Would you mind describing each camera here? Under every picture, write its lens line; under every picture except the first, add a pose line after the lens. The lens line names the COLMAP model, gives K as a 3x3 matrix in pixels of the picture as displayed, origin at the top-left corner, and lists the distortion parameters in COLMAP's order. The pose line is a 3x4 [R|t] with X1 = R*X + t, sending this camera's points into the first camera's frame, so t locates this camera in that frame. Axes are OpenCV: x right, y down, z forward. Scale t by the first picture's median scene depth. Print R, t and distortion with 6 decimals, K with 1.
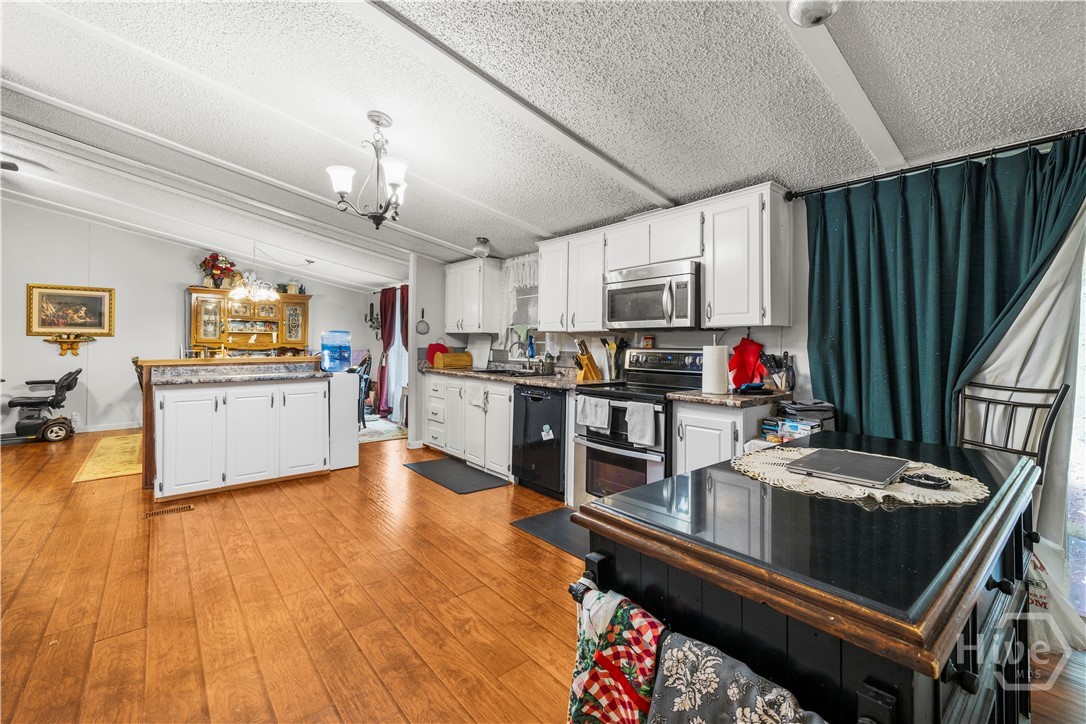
lens RADIAL K [[460.8, 0, 538.8], [0, 460.8, 342.4], [0, 0, 1]] dist [0.000588, -0.000396]
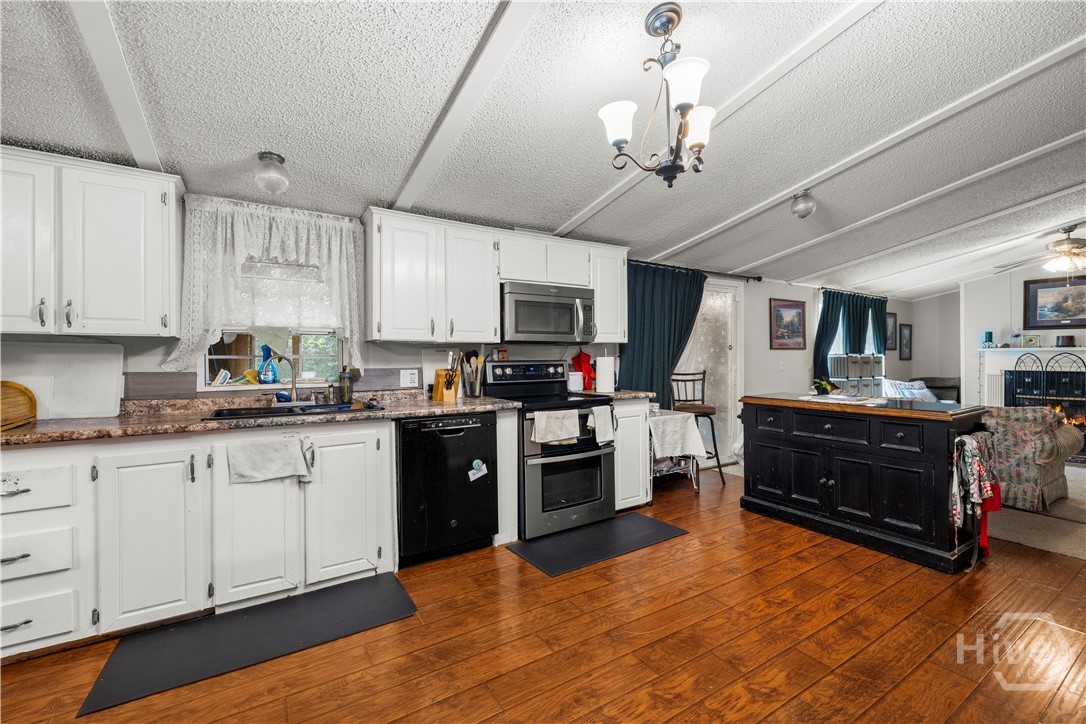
lens RADIAL K [[460.8, 0, 542.5], [0, 460.8, 359.9], [0, 0, 1]] dist [0.000588, -0.000396]
pose [[0.128925, -0.012985, 0.991569, -0.743738], [0.005854, 0.999907, 0.012333, -0.001256], [-0.991637, 0.004215, 0.128989, 0.779593]]
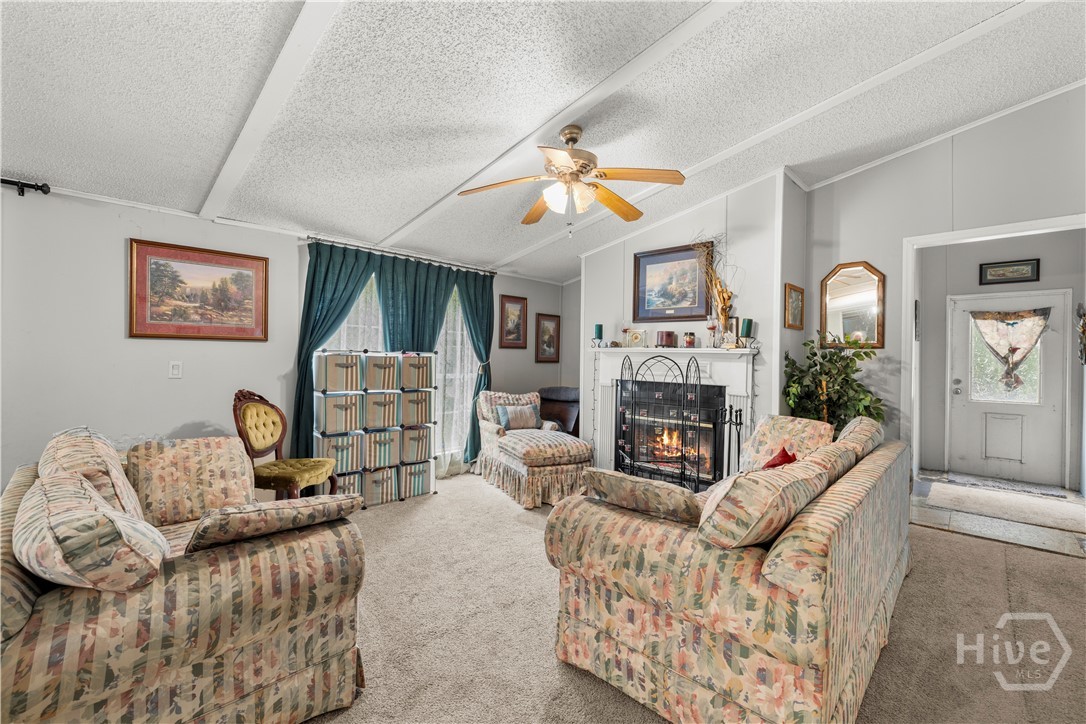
lens RADIAL K [[460.8, 0, 540.5], [0, 460.8, 358.0], [0, 0, 1]] dist [0.000588, -0.000396]
pose [[-0.112244, -0.013894, 0.993584, -0.001920], [-0.016461, 0.999791, 0.012121, 0.000845], [-0.993544, -0.014995, -0.112449, -0.378020]]
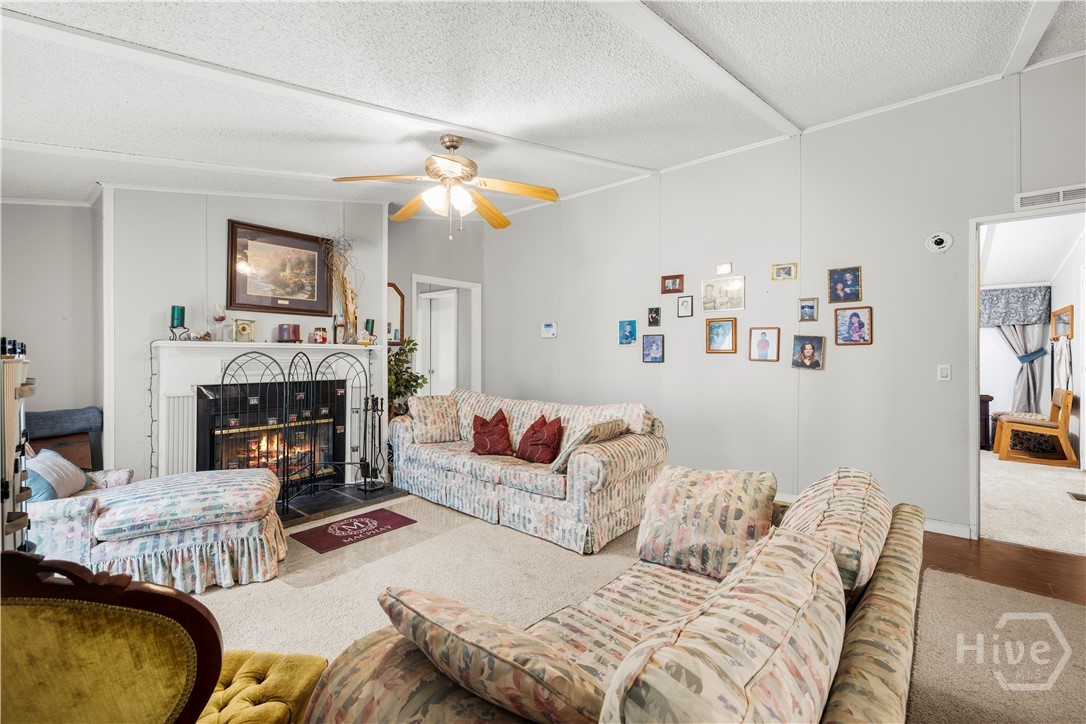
lens RADIAL K [[460.8, 0, 542.5], [0, 460.8, 356.4], [0, 0, 1]] dist [0.000588, -0.000396]
pose [[-0.985861, -0.006566, -0.167435, 0.691621], [-0.007058, 0.999972, 0.002348, 0.007898], [0.167415, 0.003497, -0.985880, 0.262684]]
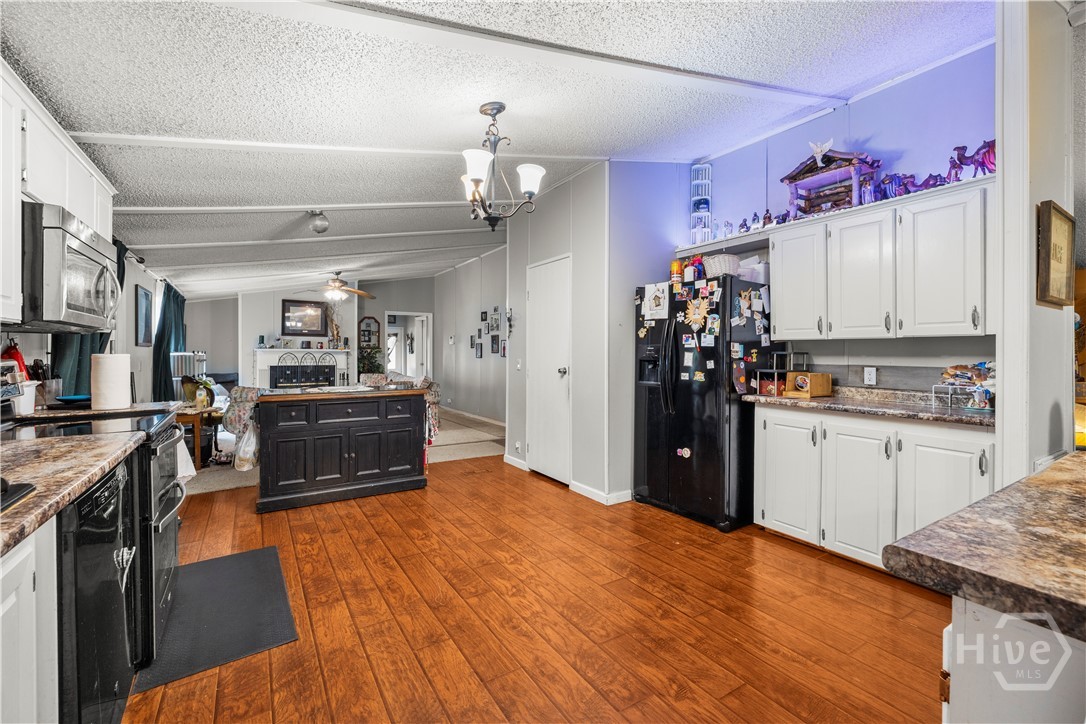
lens RADIAL K [[460.8, 0, 543.9], [0, 460.8, 355.0], [0, 0, 1]] dist [0.000588, -0.000396]
pose [[-0.992698, -0.006613, 0.120441, -0.402909], [-0.006193, 0.999973, 0.003860, -0.000270], [-0.120463, 0.003086, -0.992713, 1.355425]]
